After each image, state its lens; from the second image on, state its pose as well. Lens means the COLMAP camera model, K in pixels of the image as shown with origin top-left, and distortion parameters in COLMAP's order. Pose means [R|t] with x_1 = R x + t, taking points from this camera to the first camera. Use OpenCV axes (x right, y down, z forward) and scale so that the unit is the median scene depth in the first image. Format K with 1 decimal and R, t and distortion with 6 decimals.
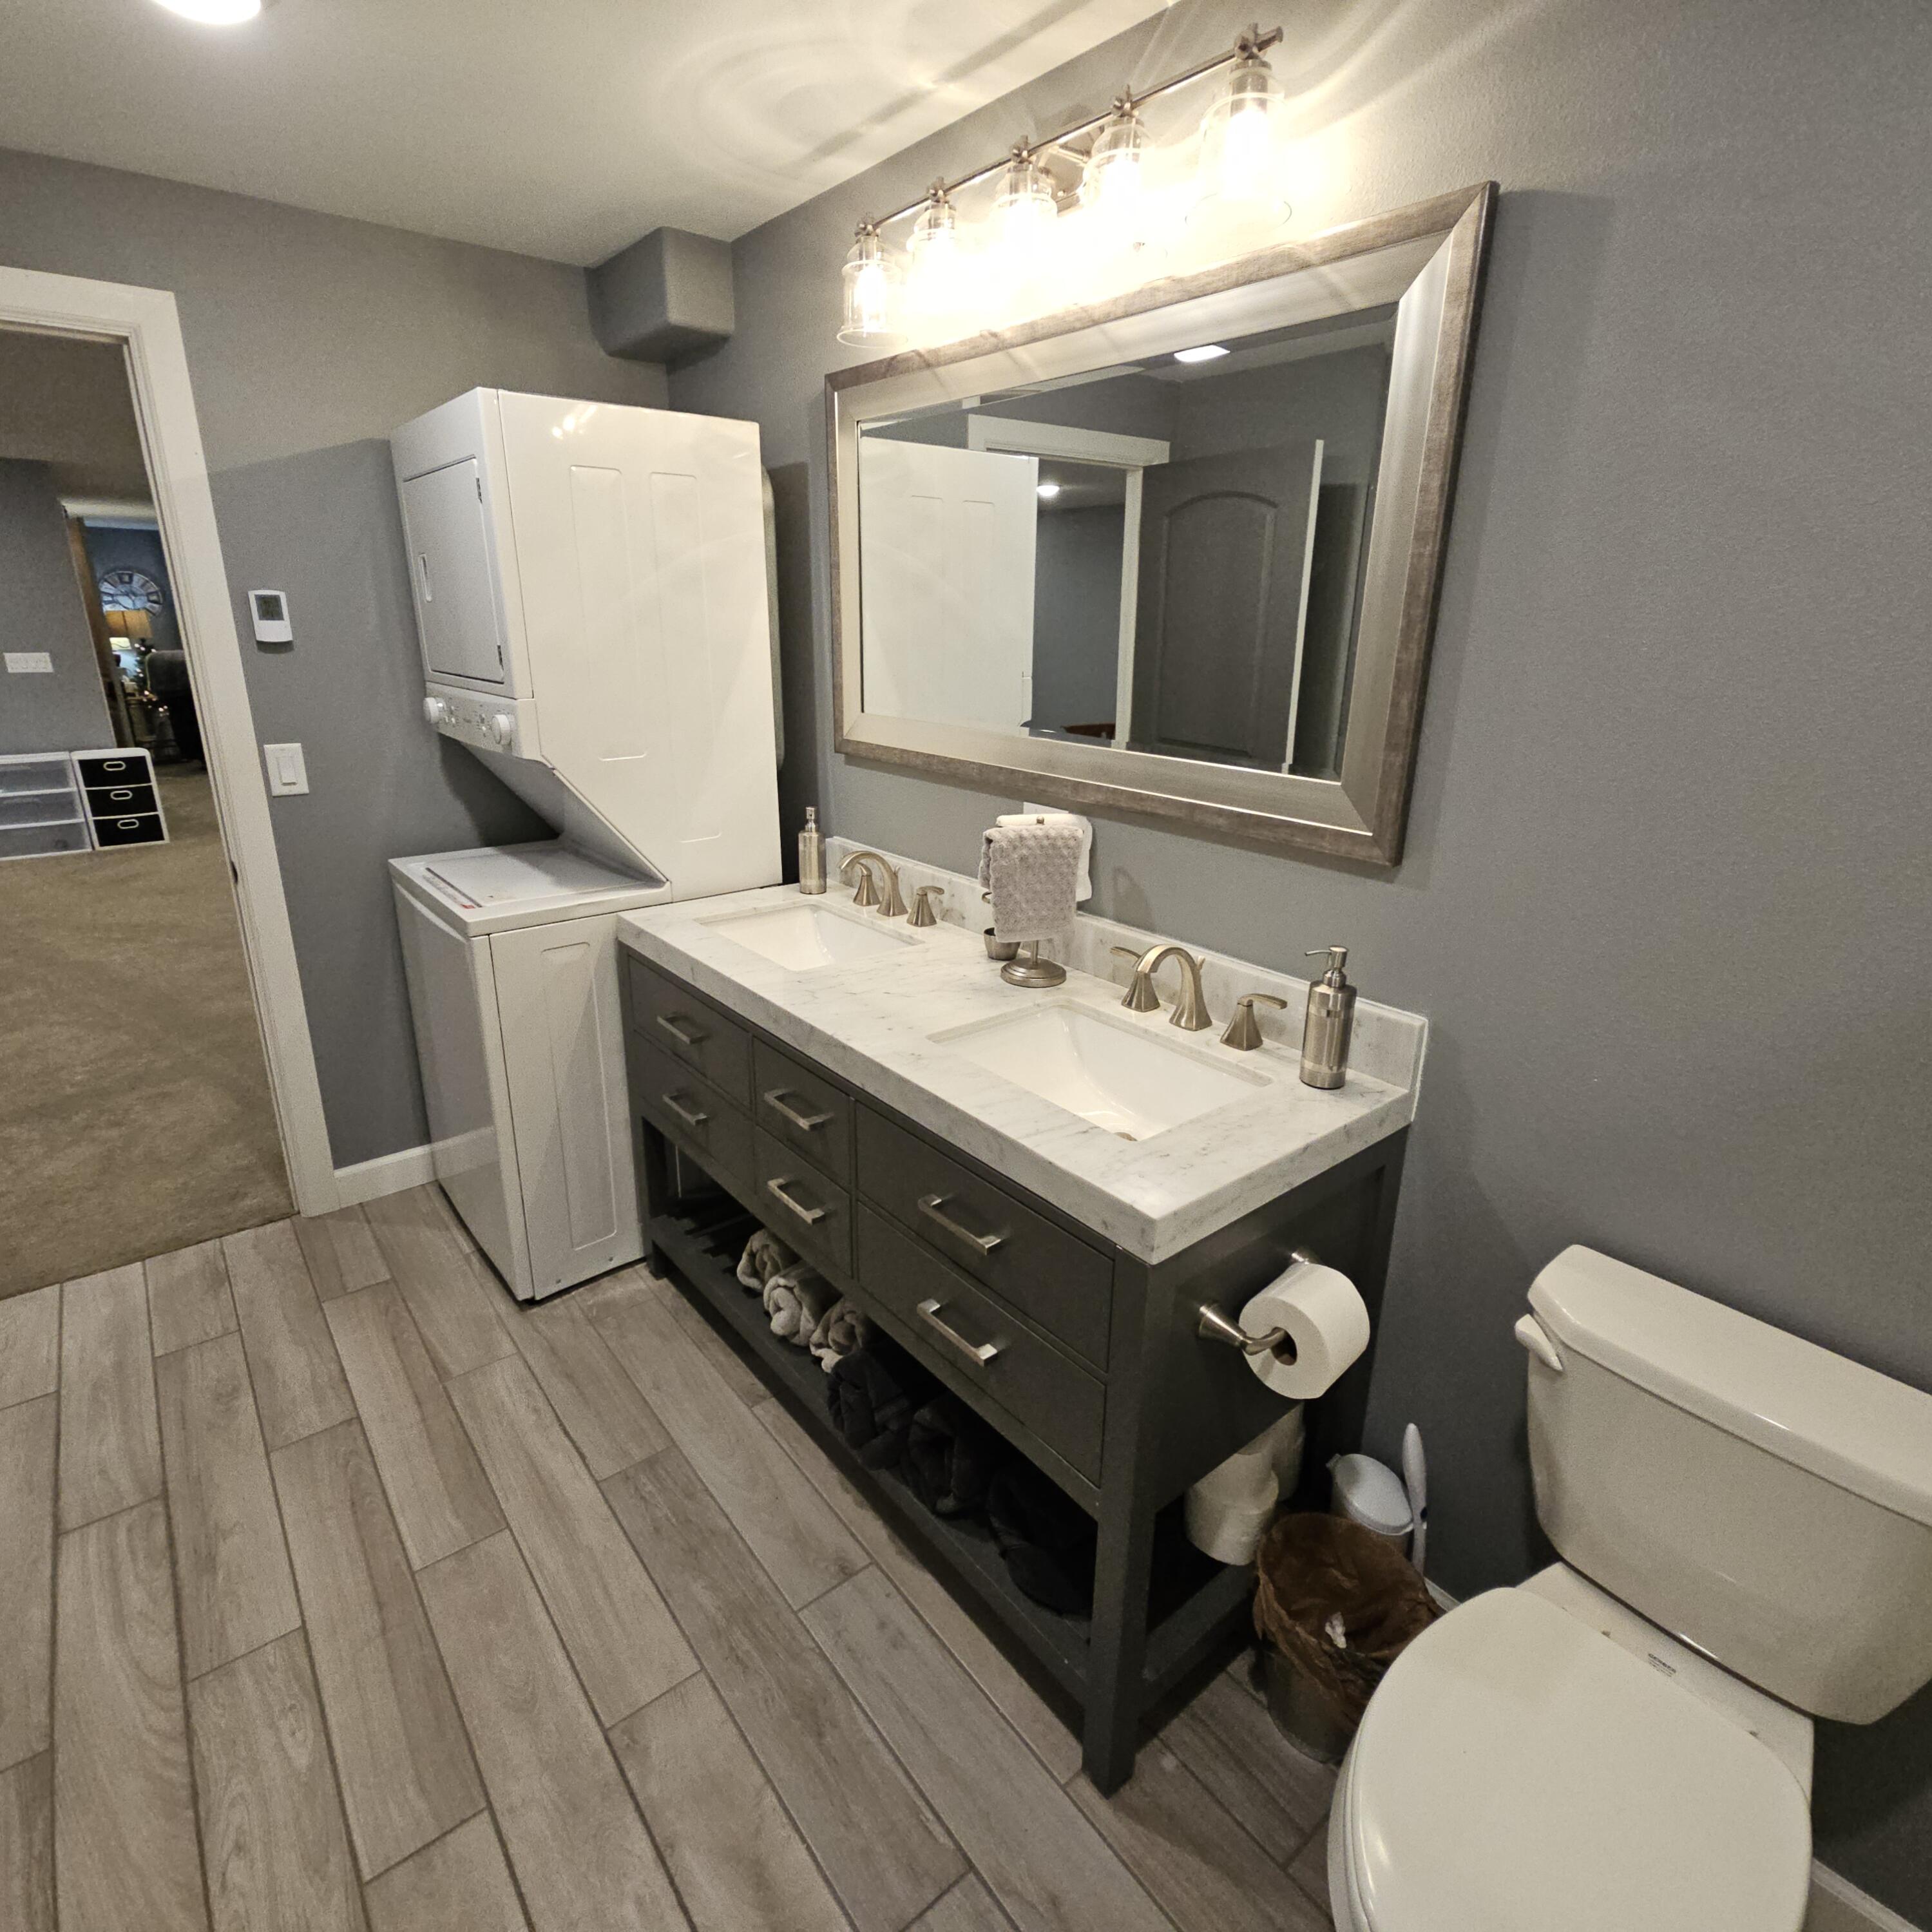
lens RADIAL K [[1049.4, 0, 973.0], [0, 1049.4, 944.8], [0, 0, 1]] dist [0.000550, -0.001787]
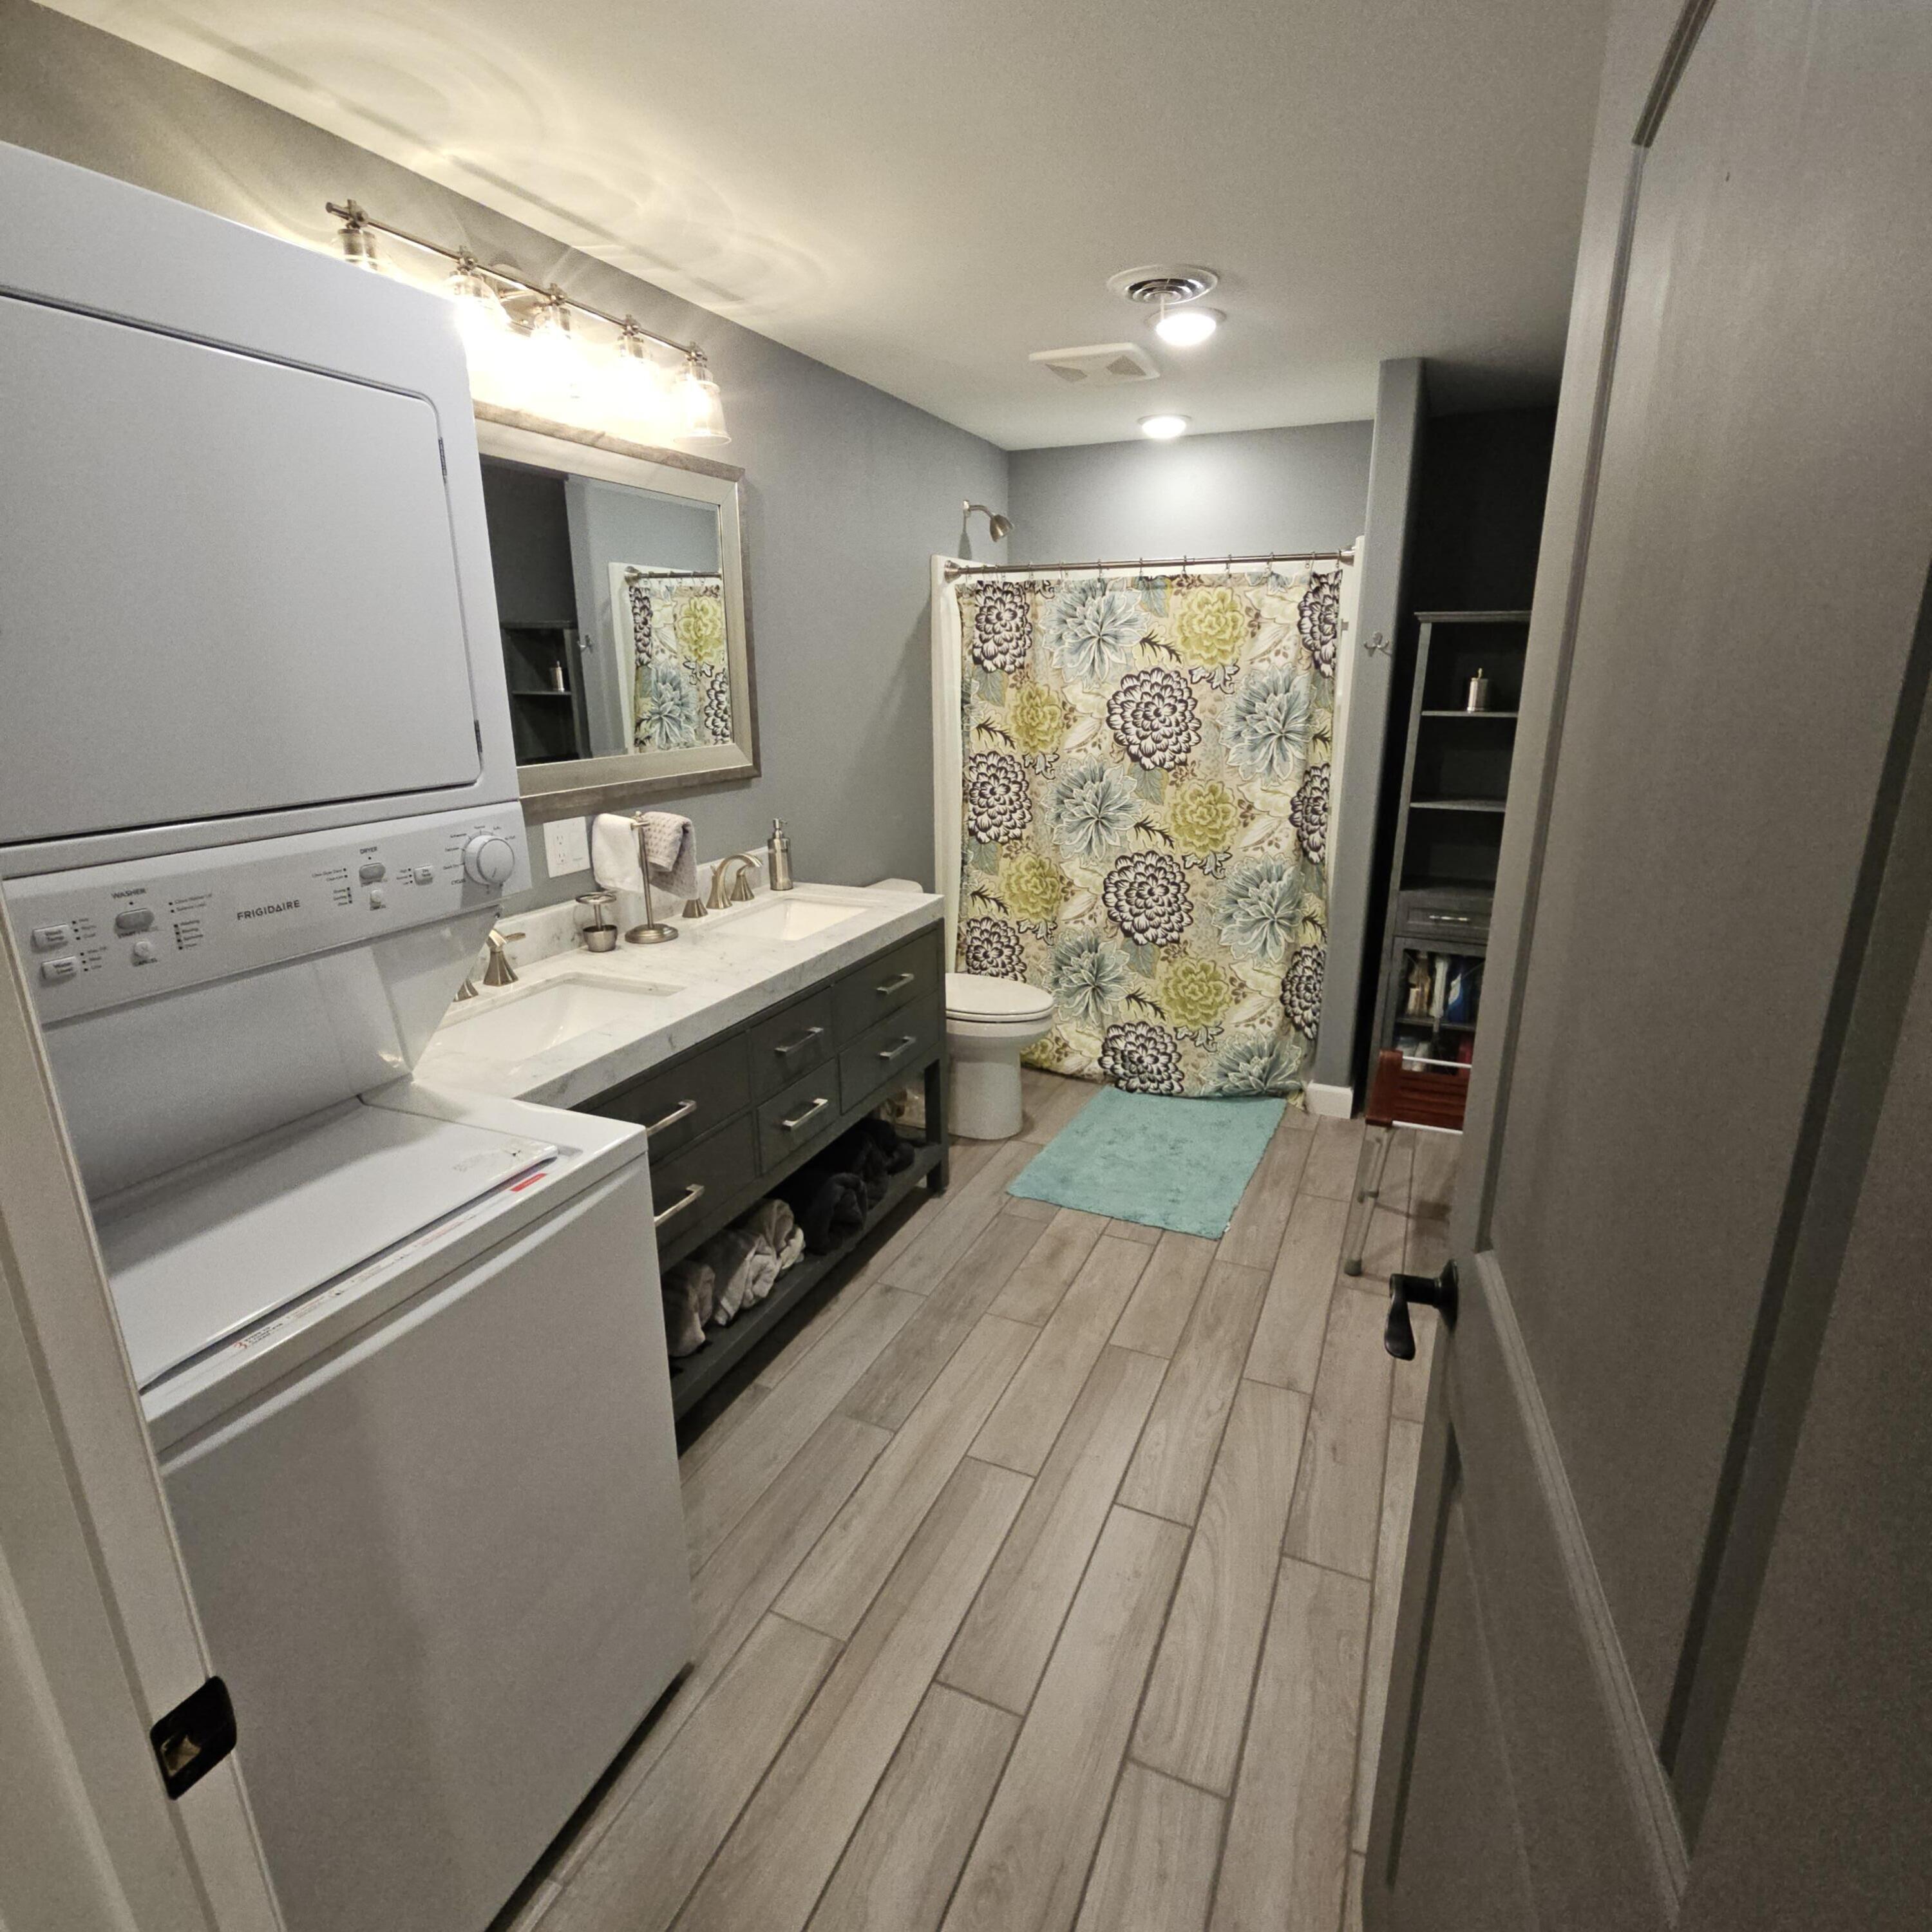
lens RADIAL K [[1049.4, 0, 967.2], [0, 1049.4, 970.8], [0, 0, 1]] dist [0.000550, -0.001787]
pose [[-0.452017, -0.261527, 0.852809, -1.439447], [0.265133, 0.873455, 0.408388, -0.420264], [-0.851695, 0.410707, -0.325477, 1.294215]]
